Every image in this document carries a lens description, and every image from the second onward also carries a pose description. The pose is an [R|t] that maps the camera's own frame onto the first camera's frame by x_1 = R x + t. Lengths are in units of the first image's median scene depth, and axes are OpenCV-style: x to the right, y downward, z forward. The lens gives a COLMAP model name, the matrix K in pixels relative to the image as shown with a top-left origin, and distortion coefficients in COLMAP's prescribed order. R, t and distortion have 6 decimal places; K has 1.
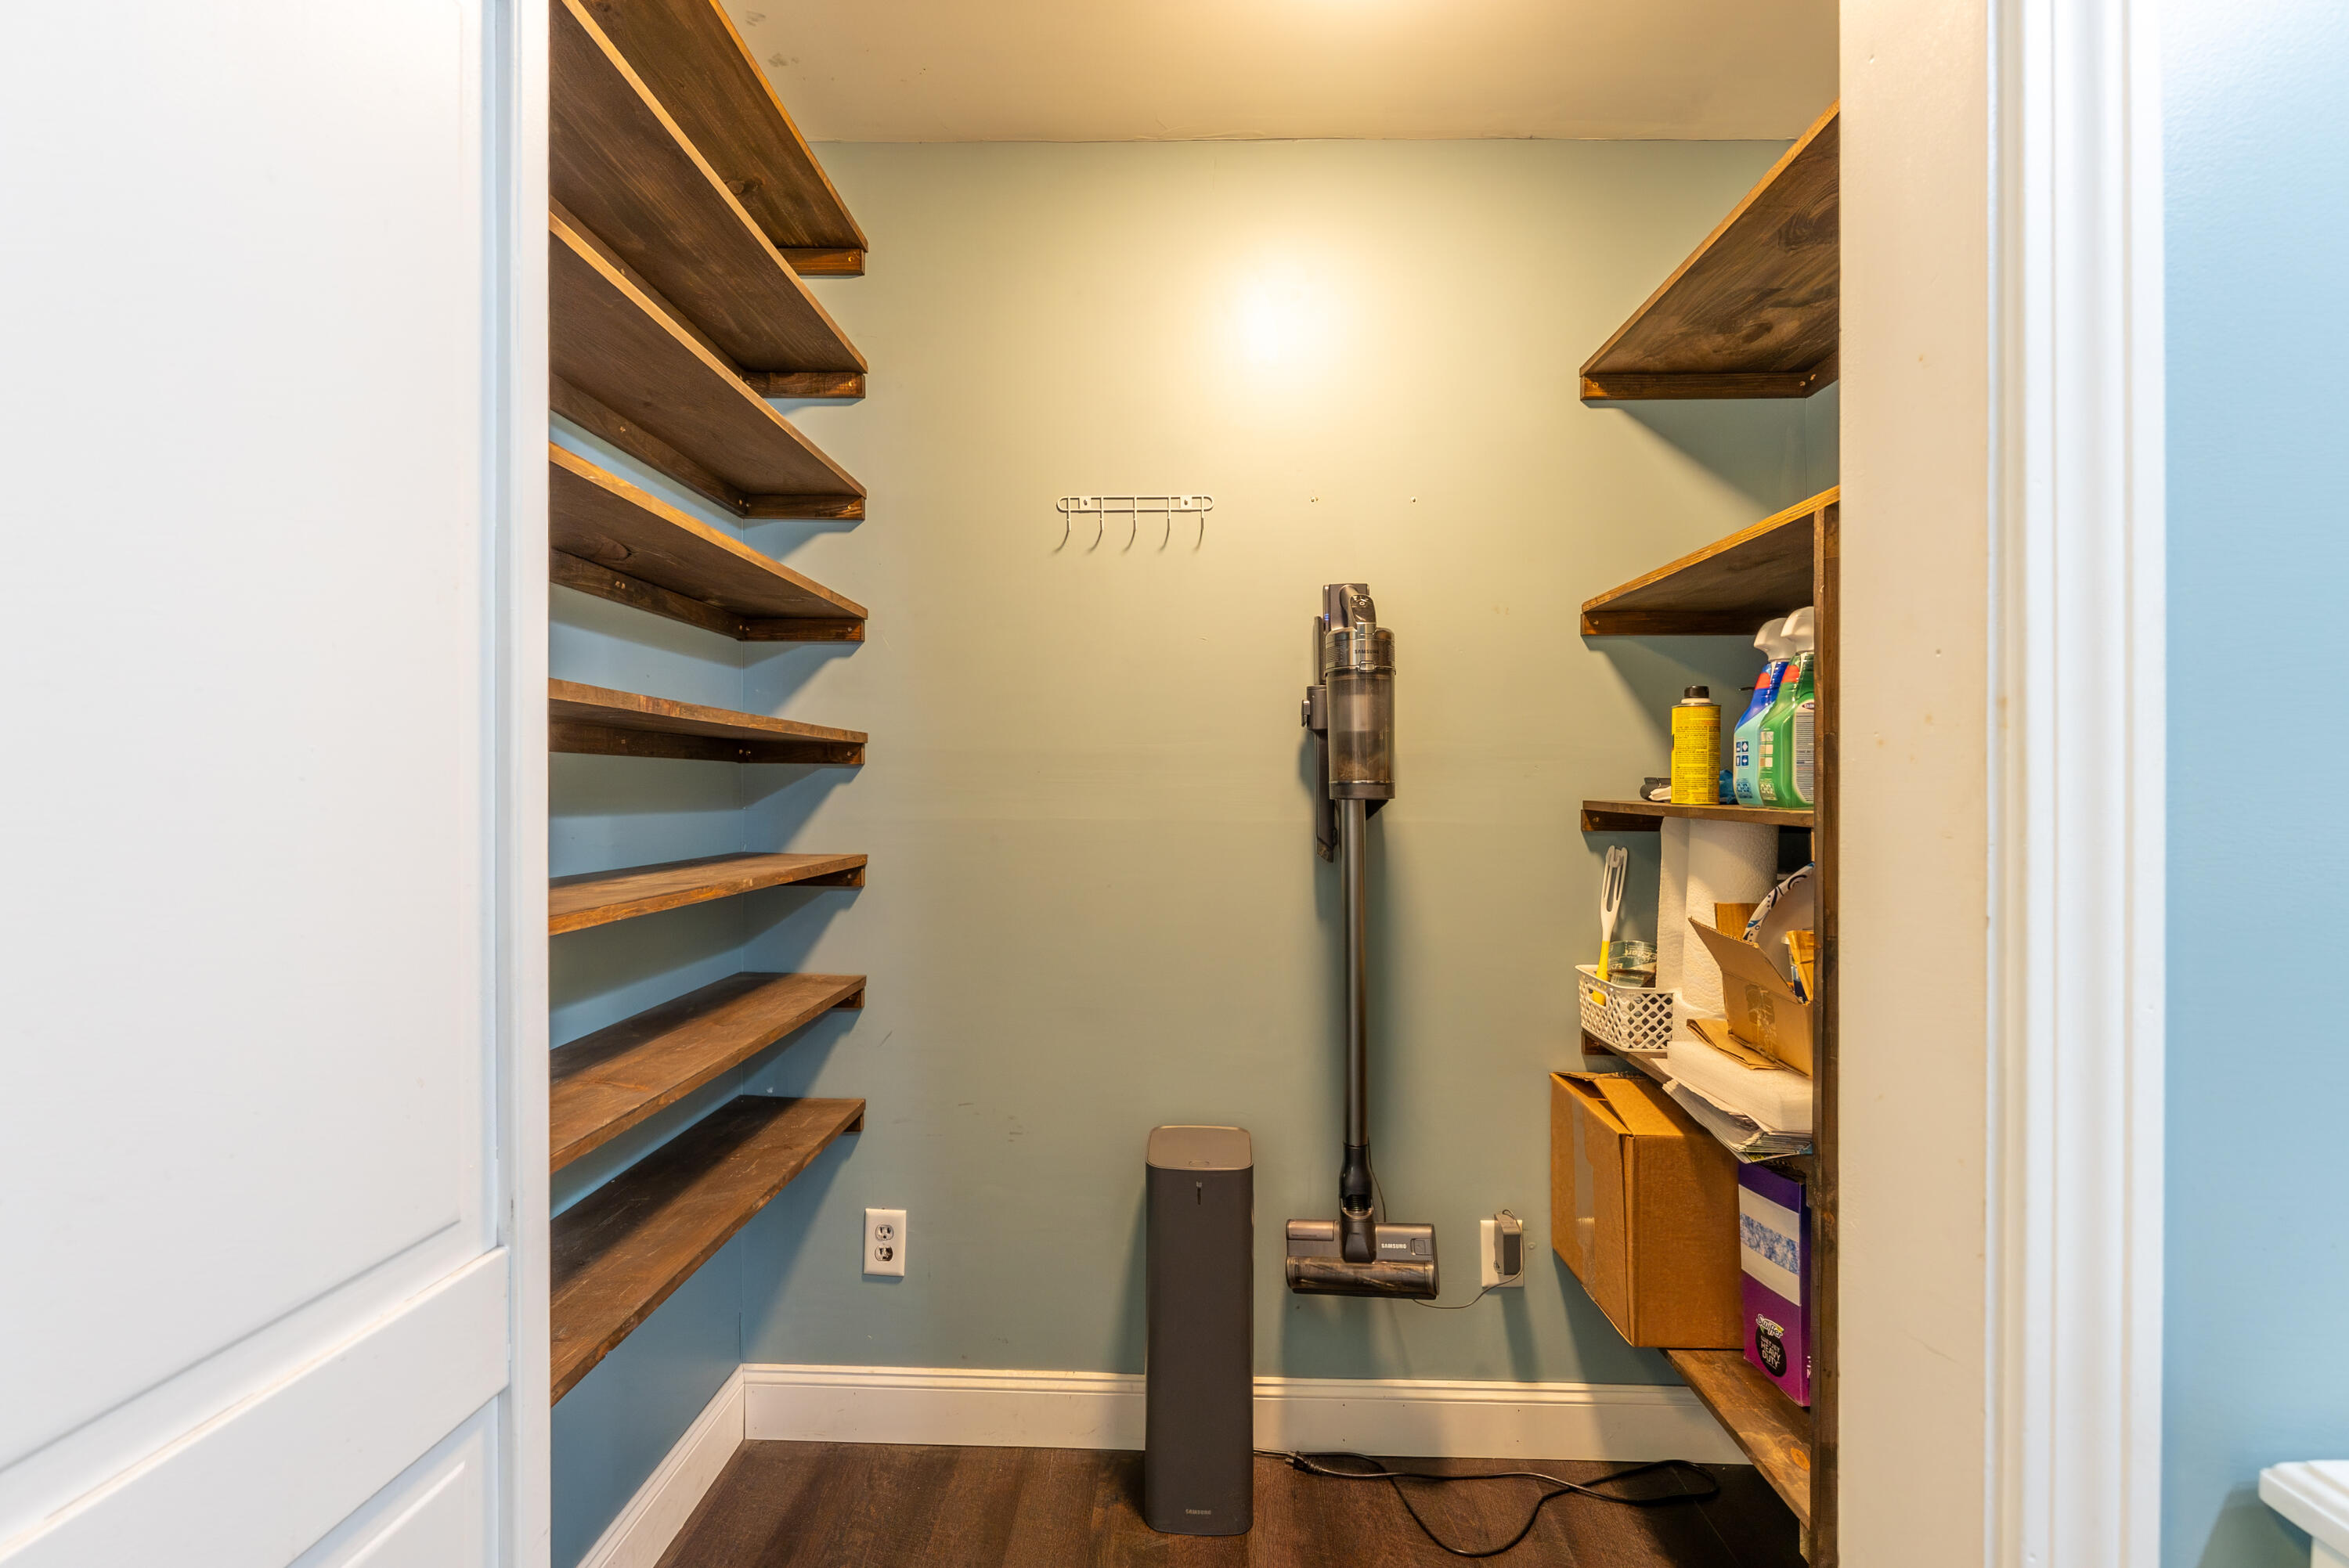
lens RADIAL K [[963.3, 0, 1171.6], [0, 963.3, 798.5], [0, 0, 1]] dist [-0.002206, -0.000434]
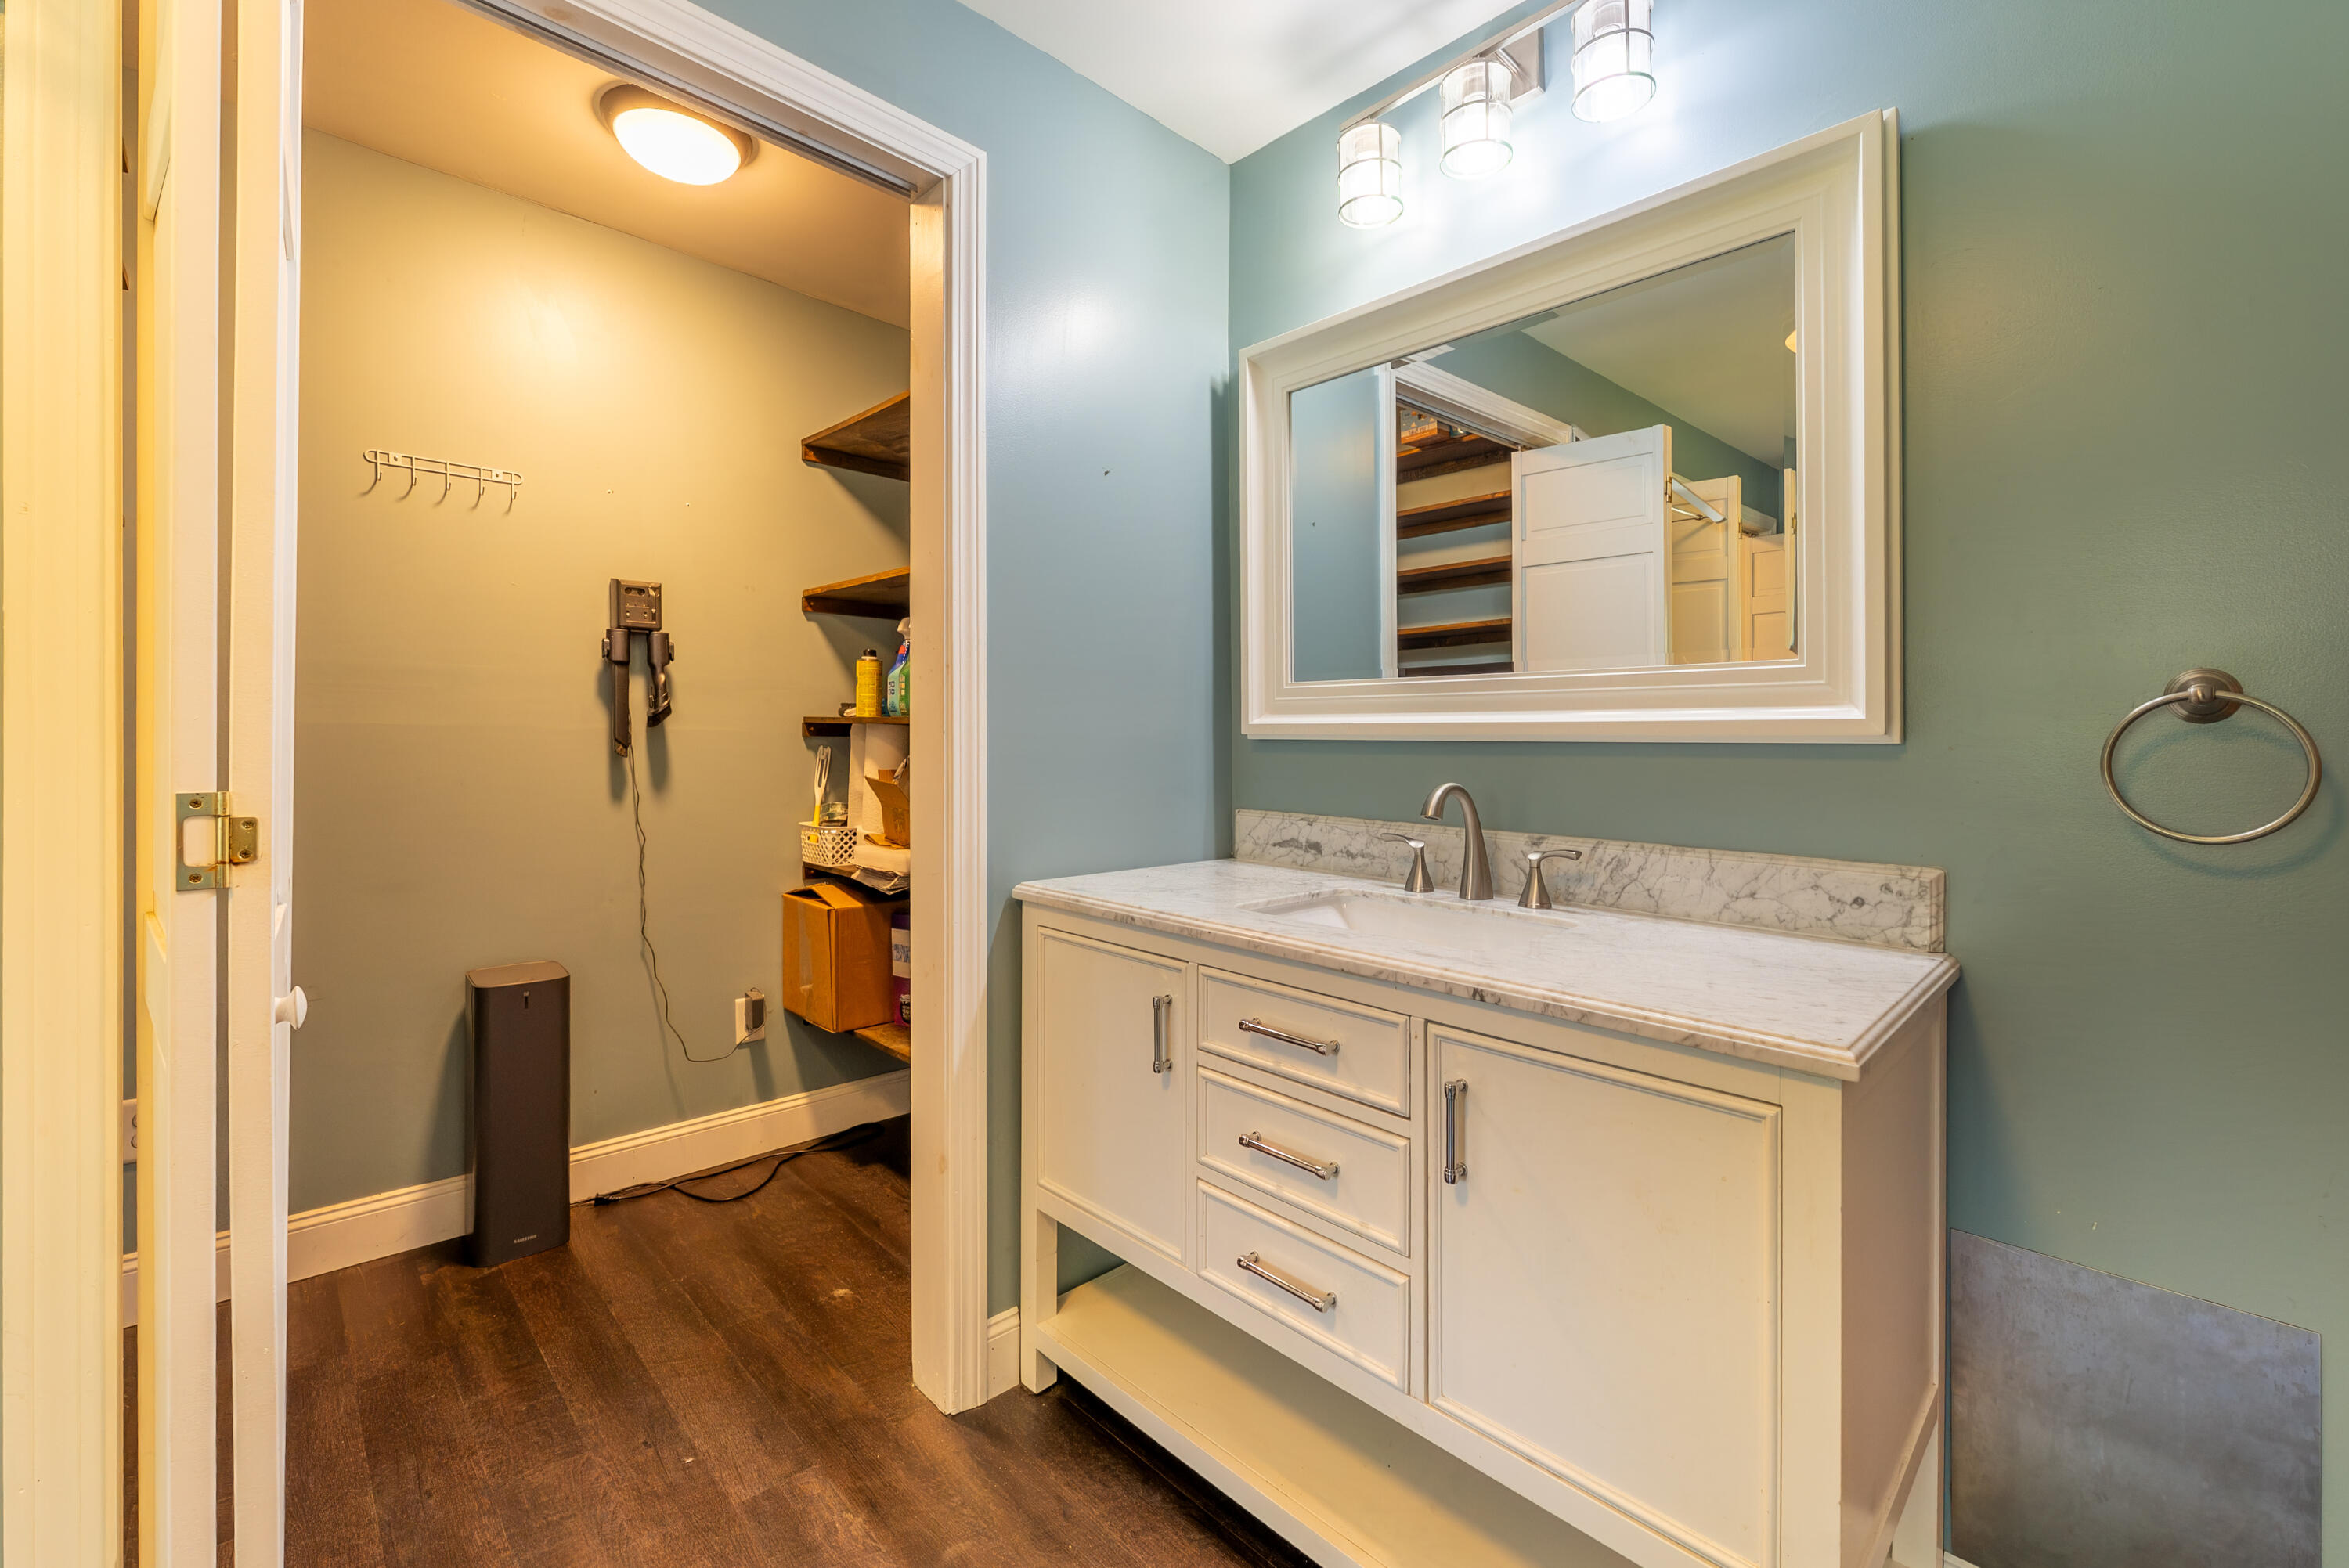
lens RADIAL K [[984.3, 0, 1185.2], [0, 984.3, 744.2], [0, 0, 1]] dist [0.000855, 0.000210]
pose [[0.699421, 0.001202, 0.714709, -0.298536], [0.000875, 0.999996, -0.002537, 0.054365], [-0.714709, 0.002400, 0.699418, -0.594409]]
